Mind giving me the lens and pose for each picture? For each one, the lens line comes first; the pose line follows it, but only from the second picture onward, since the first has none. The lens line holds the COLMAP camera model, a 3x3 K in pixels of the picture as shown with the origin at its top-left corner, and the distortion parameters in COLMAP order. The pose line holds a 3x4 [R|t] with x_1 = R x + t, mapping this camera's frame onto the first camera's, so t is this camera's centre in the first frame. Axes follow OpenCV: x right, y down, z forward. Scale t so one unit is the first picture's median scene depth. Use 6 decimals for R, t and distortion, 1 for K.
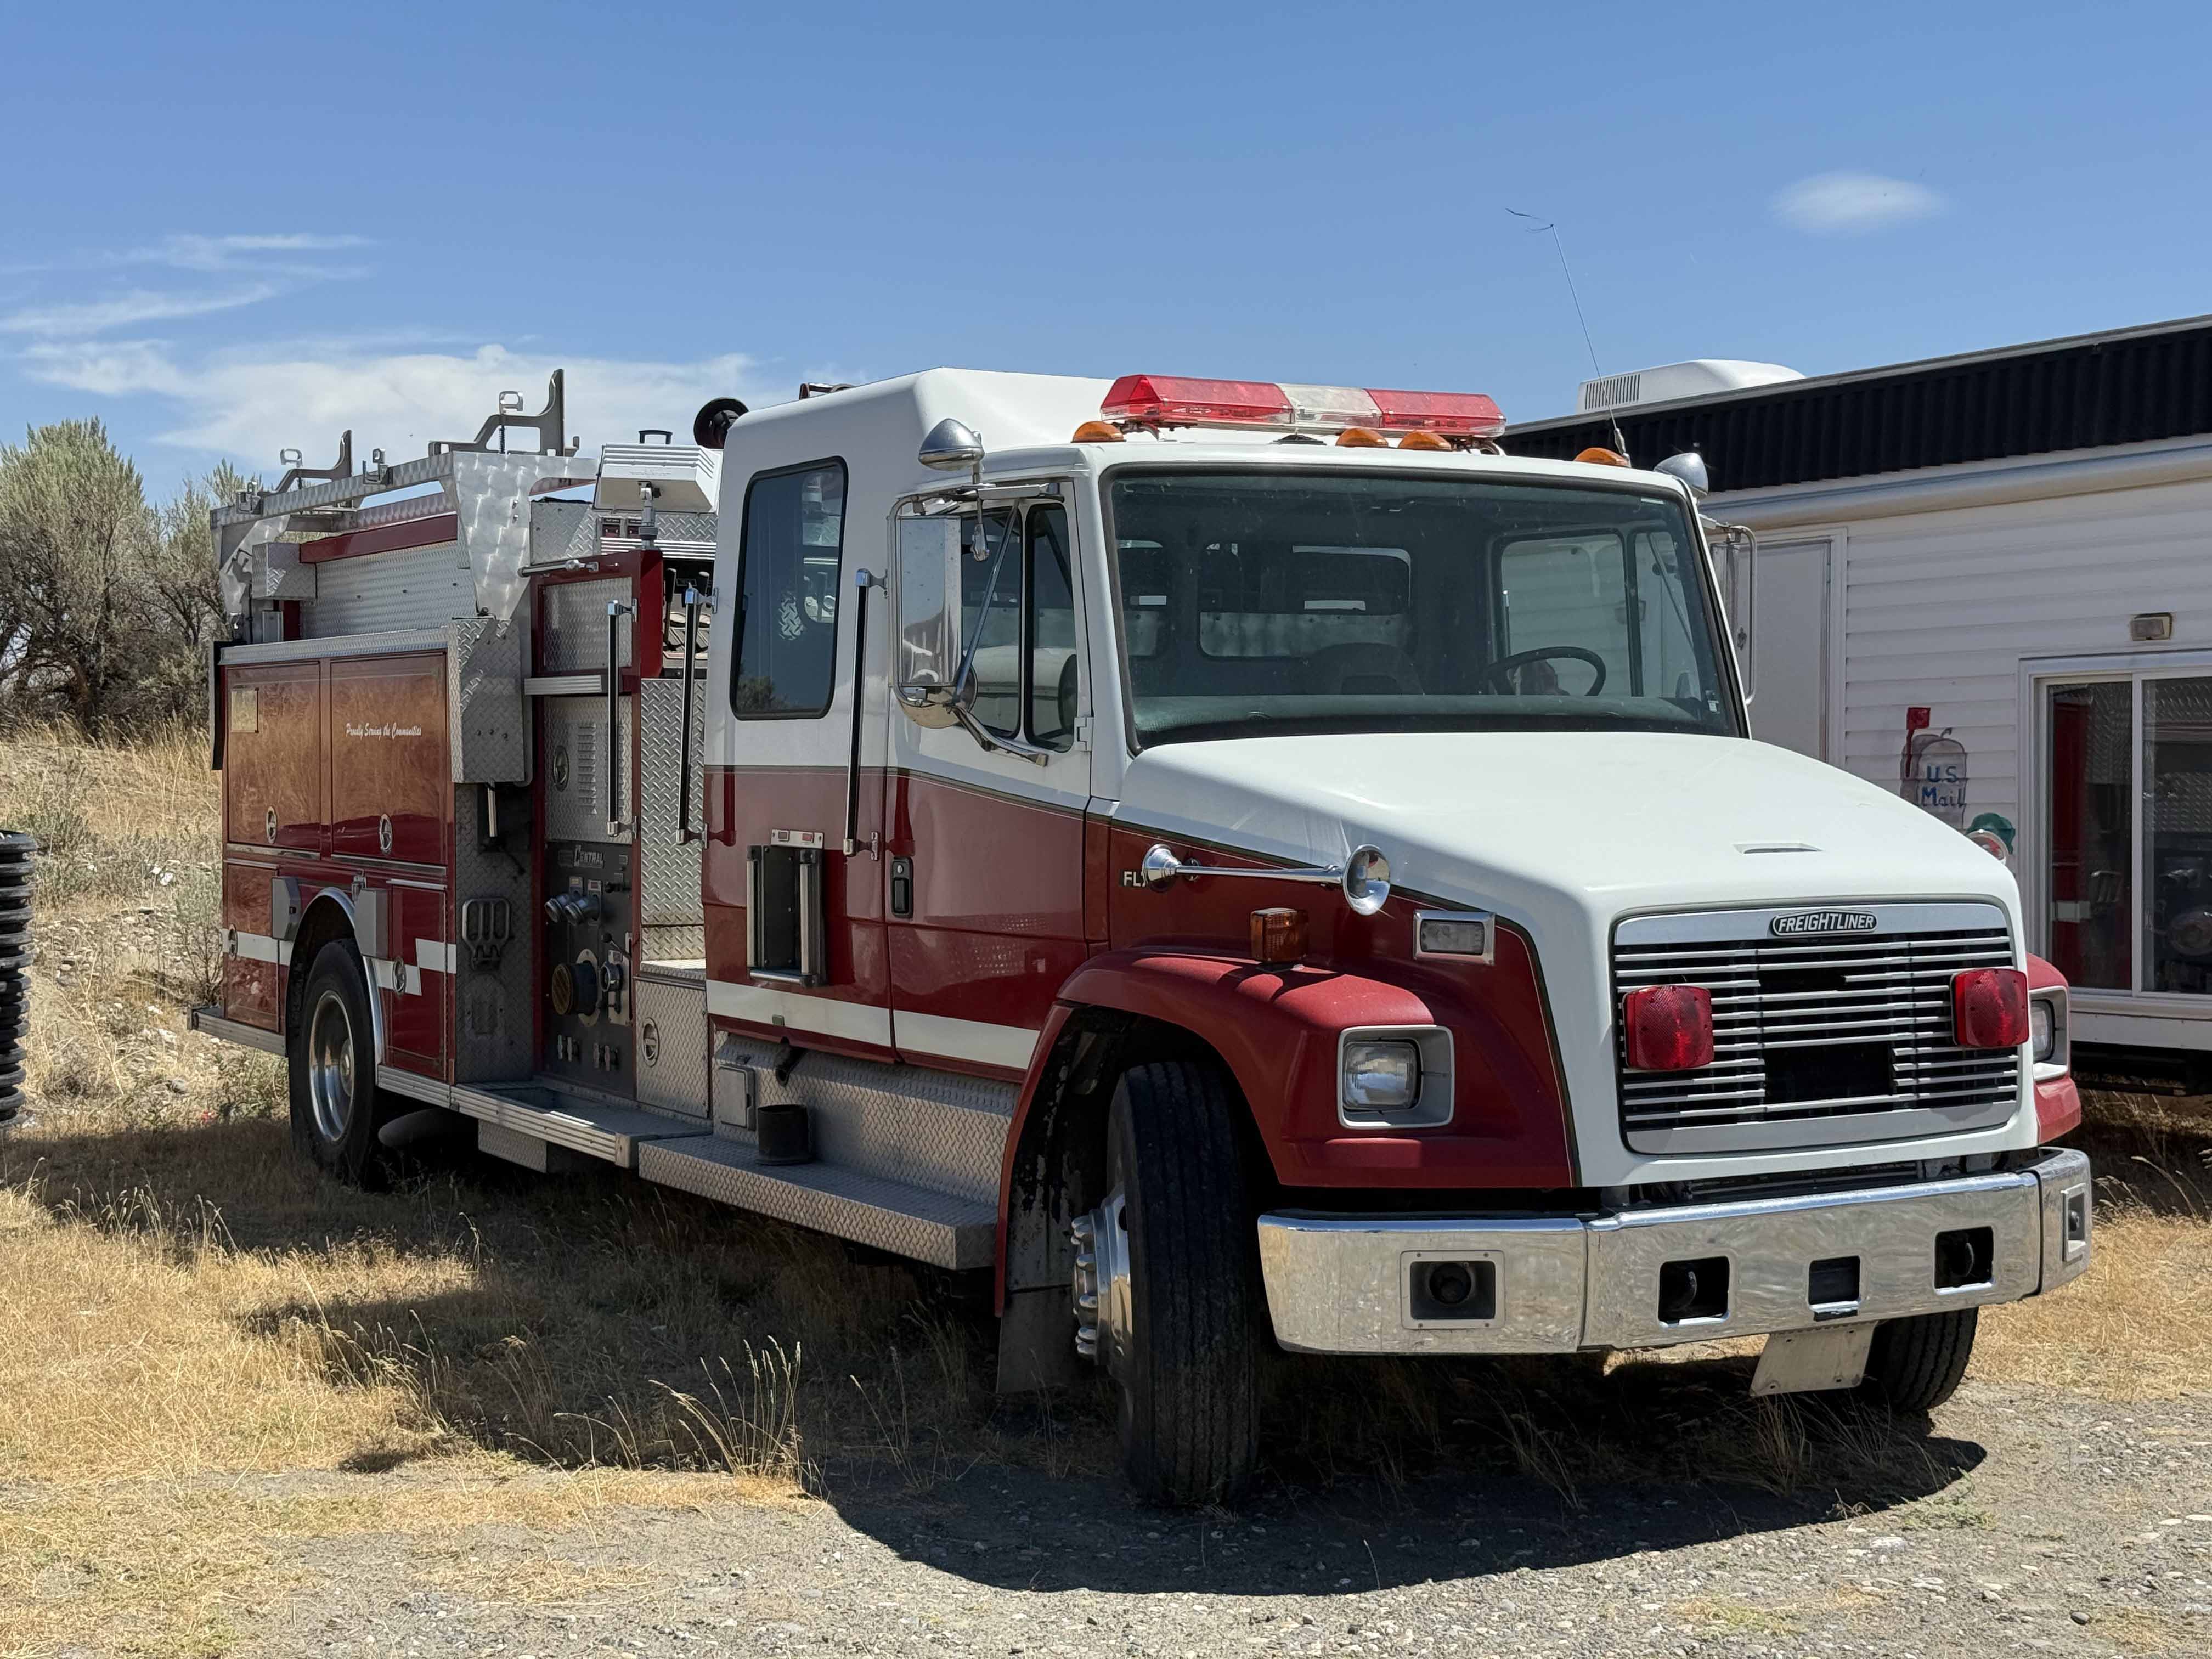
lens RADIAL K [[3144.5, 0, 1106.0], [0, 3144.5, 829.5], [0, 0, 1]] dist [0.139855, 0.064886]
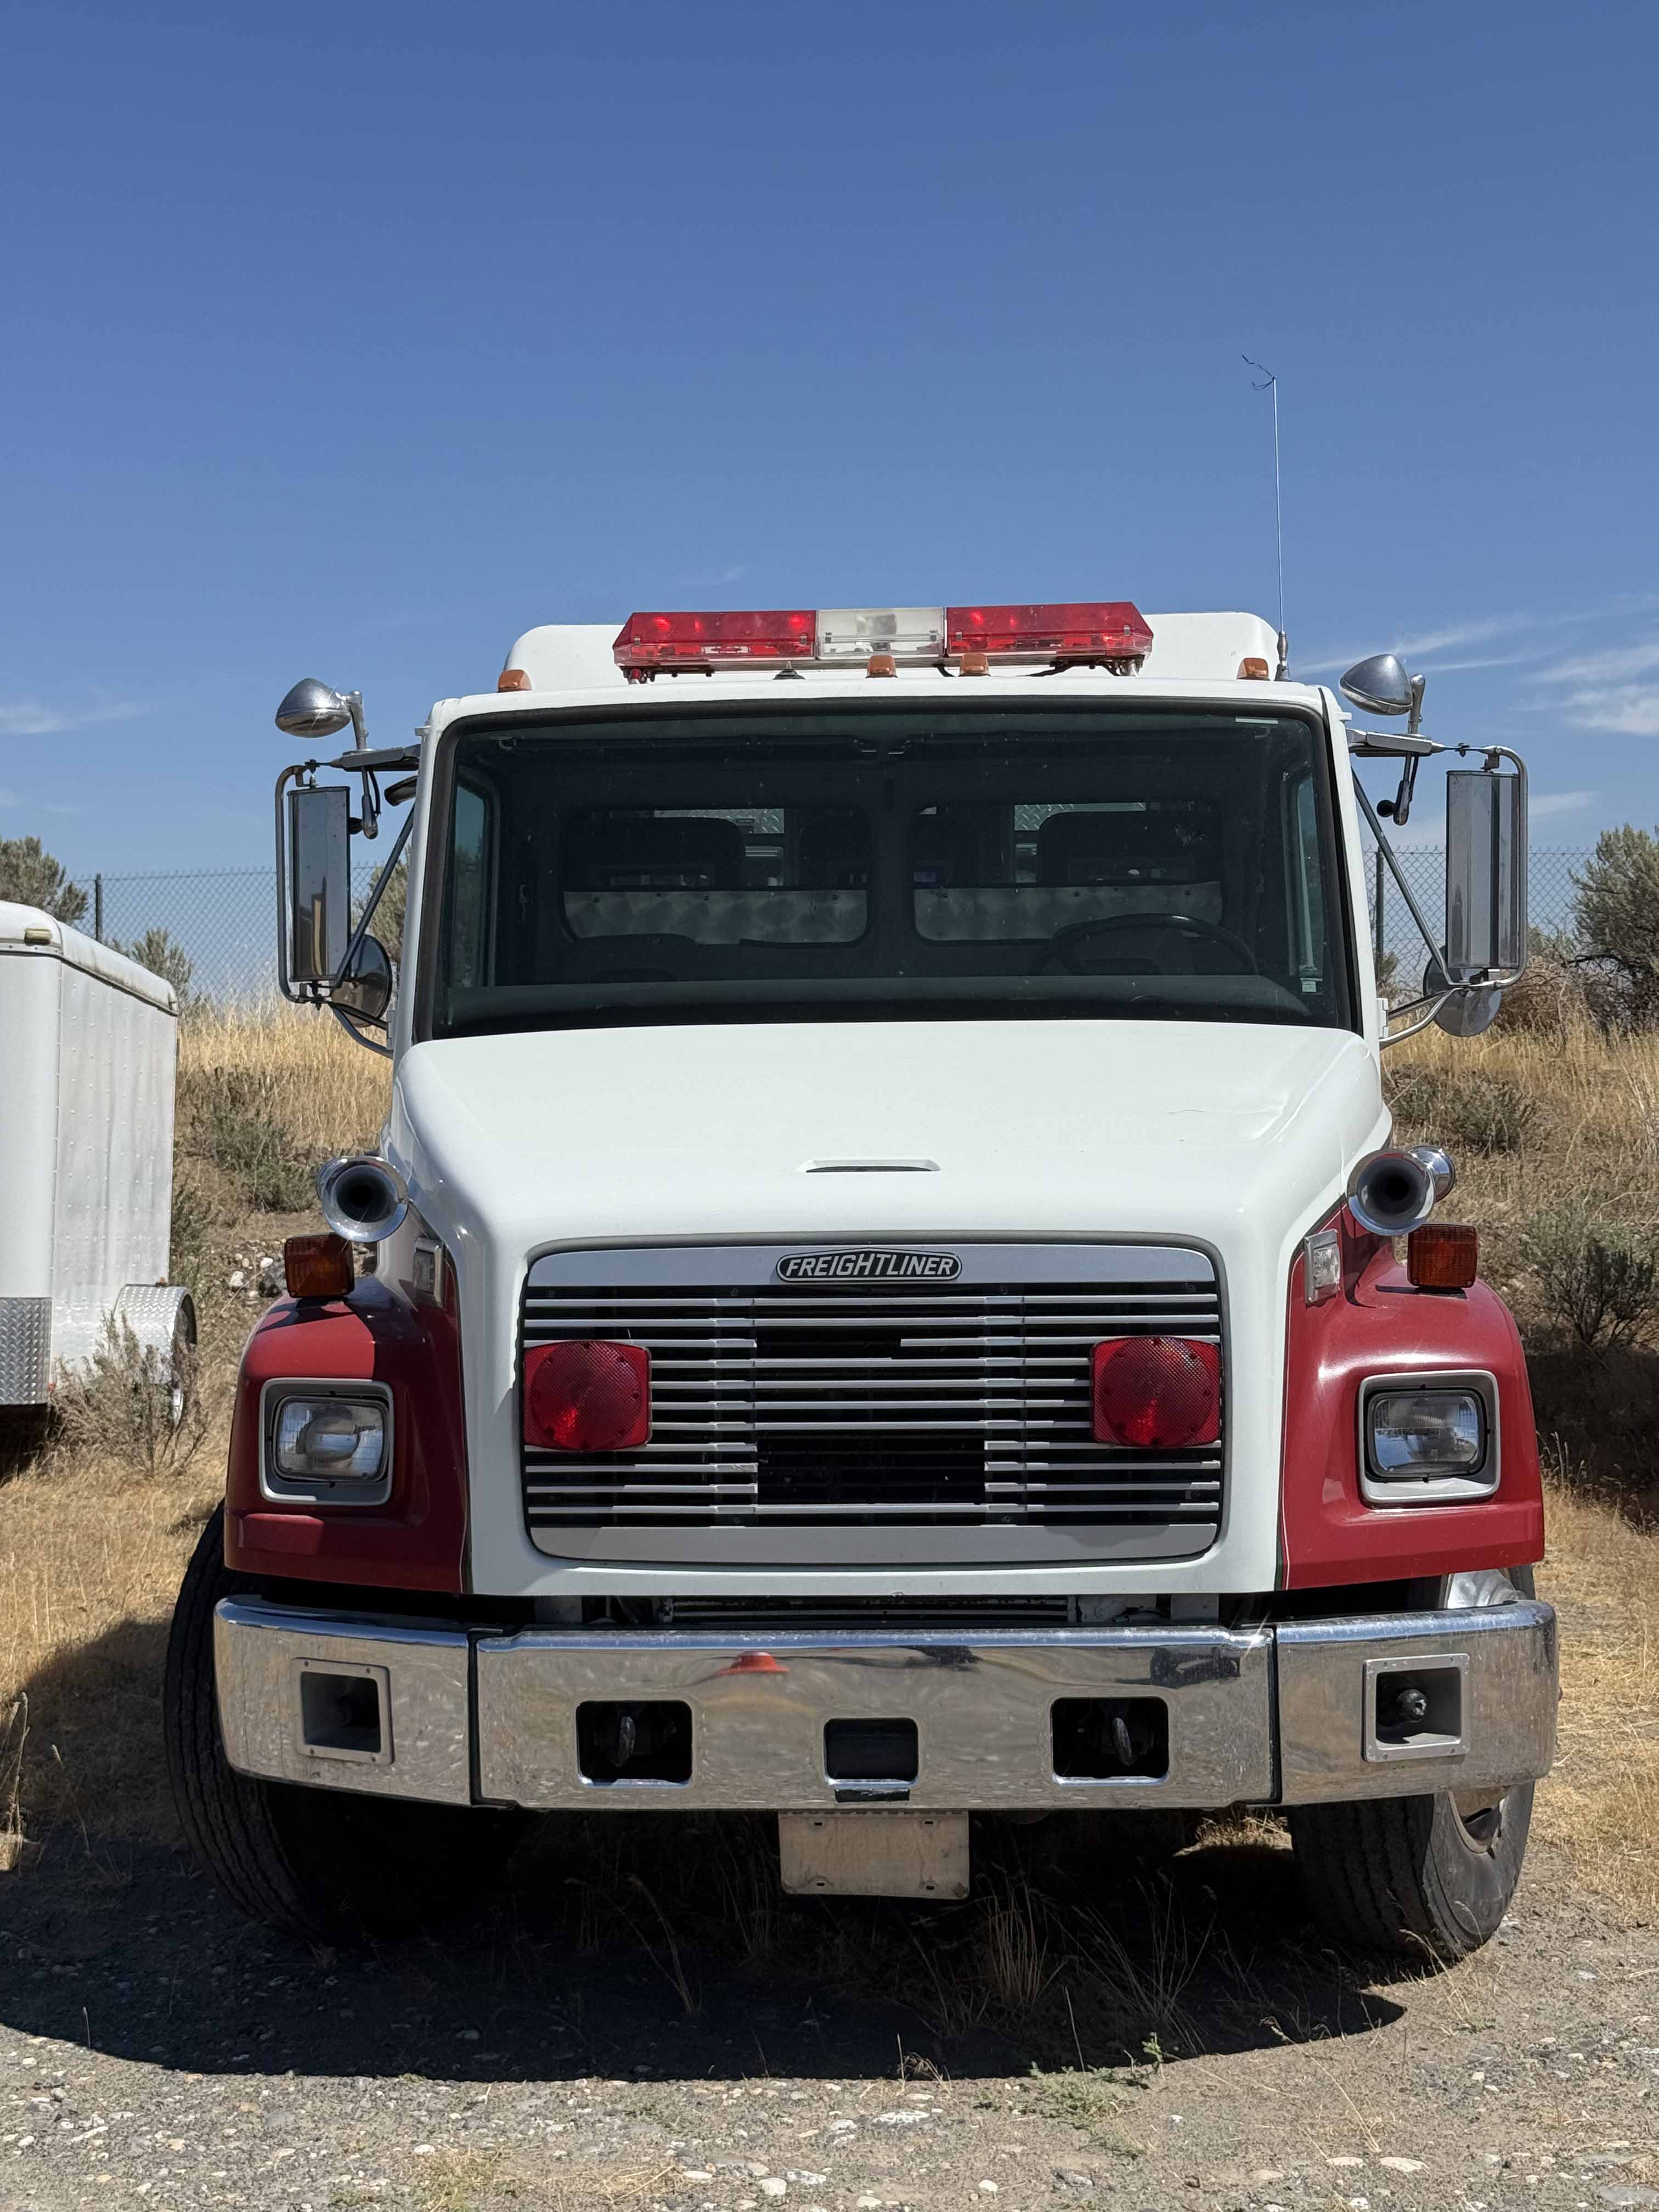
lens RADIAL K [[3144.5, 0, 829.5], [0, 3144.5, 1106.0], [0, 0, 1]] dist [0.139855, 0.064886]
pose [[0.841320, -0.000498, -0.540537, 0.611347], [-0.009239, 0.999840, -0.015302, 0.002966], [0.540459, 0.017868, 0.841181, 0.363925]]
